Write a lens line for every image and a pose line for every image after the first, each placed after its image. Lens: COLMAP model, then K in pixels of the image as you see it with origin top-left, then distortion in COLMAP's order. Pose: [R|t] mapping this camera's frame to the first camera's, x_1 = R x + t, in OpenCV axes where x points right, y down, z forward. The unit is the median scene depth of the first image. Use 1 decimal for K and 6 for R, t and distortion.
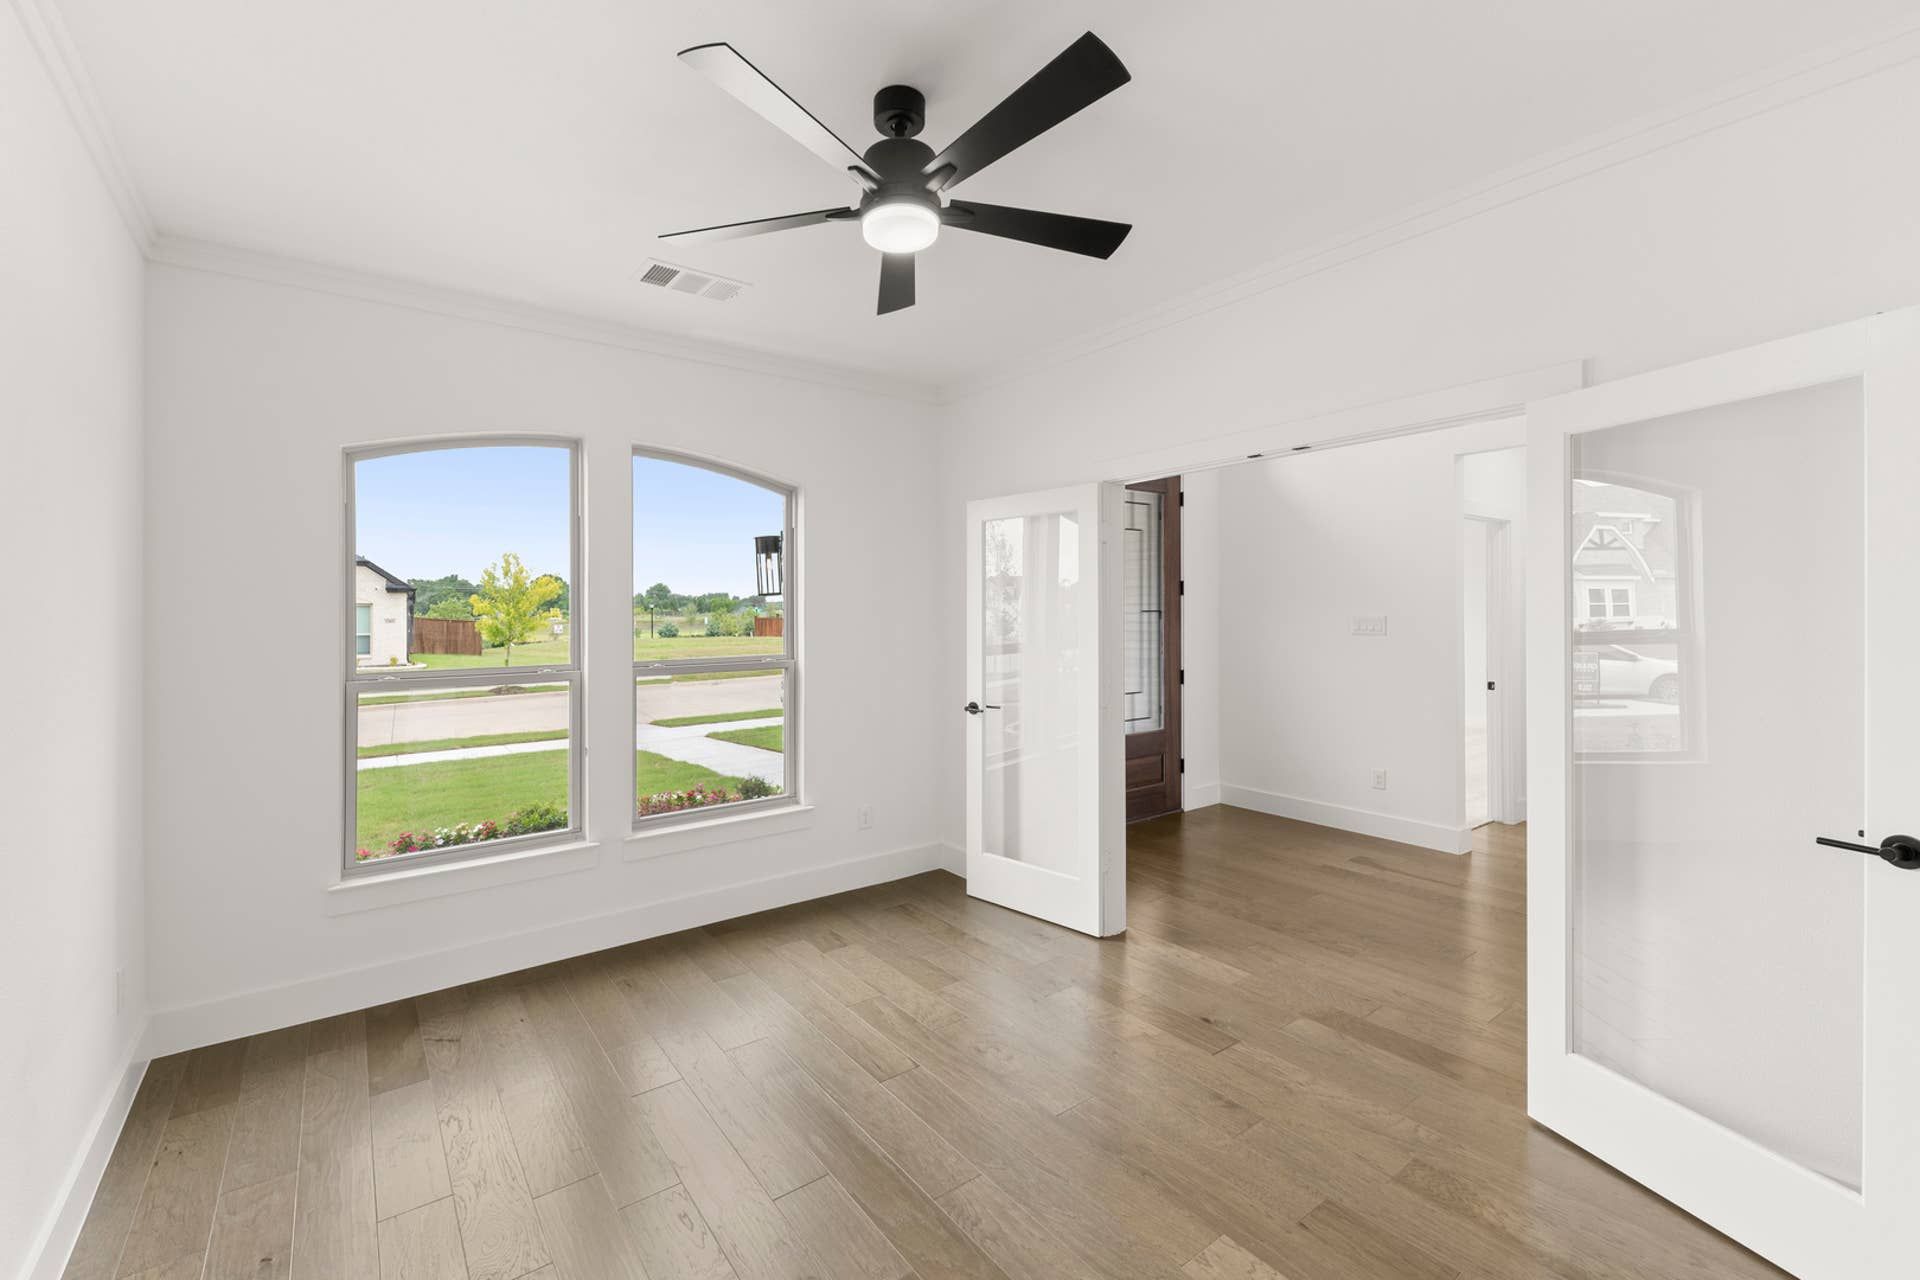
lens RADIAL K [[886.7, 0, 960.7], [0, 886.7, 603.0], [0, 0, 1]] dist [0.001754, 0.000273]
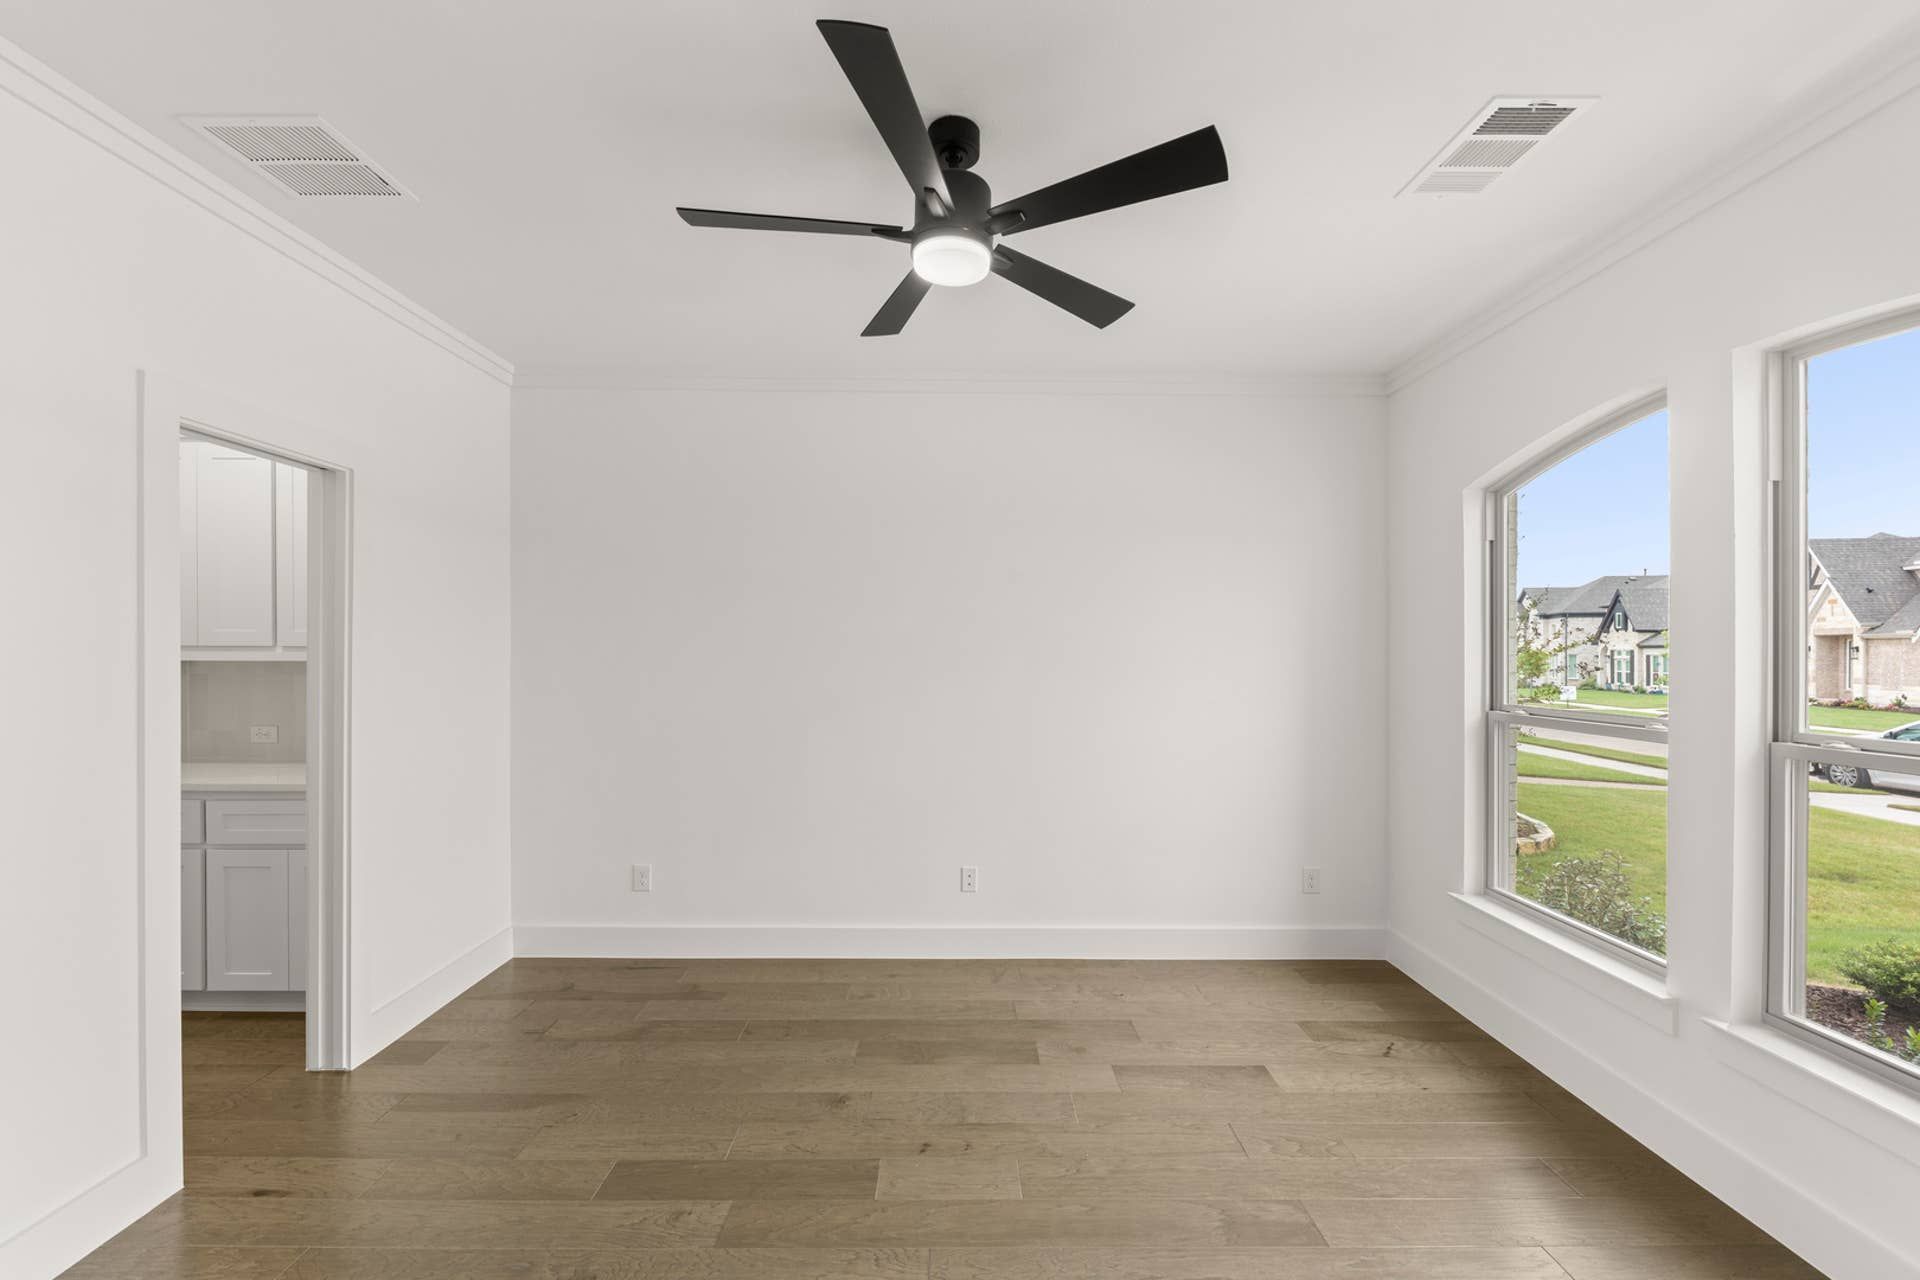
lens RADIAL K [[788.8, 0, 953.7], [0, 788.8, 648.8], [0, 0, 1]] dist [0.000381, 0.000094]
pose [[-0.641915, 0.008430, -0.766729, 0.479140], [0.010711, 0.999941, 0.002026, 0.004731], [0.766701, -0.006912, -0.641967, 1.230516]]
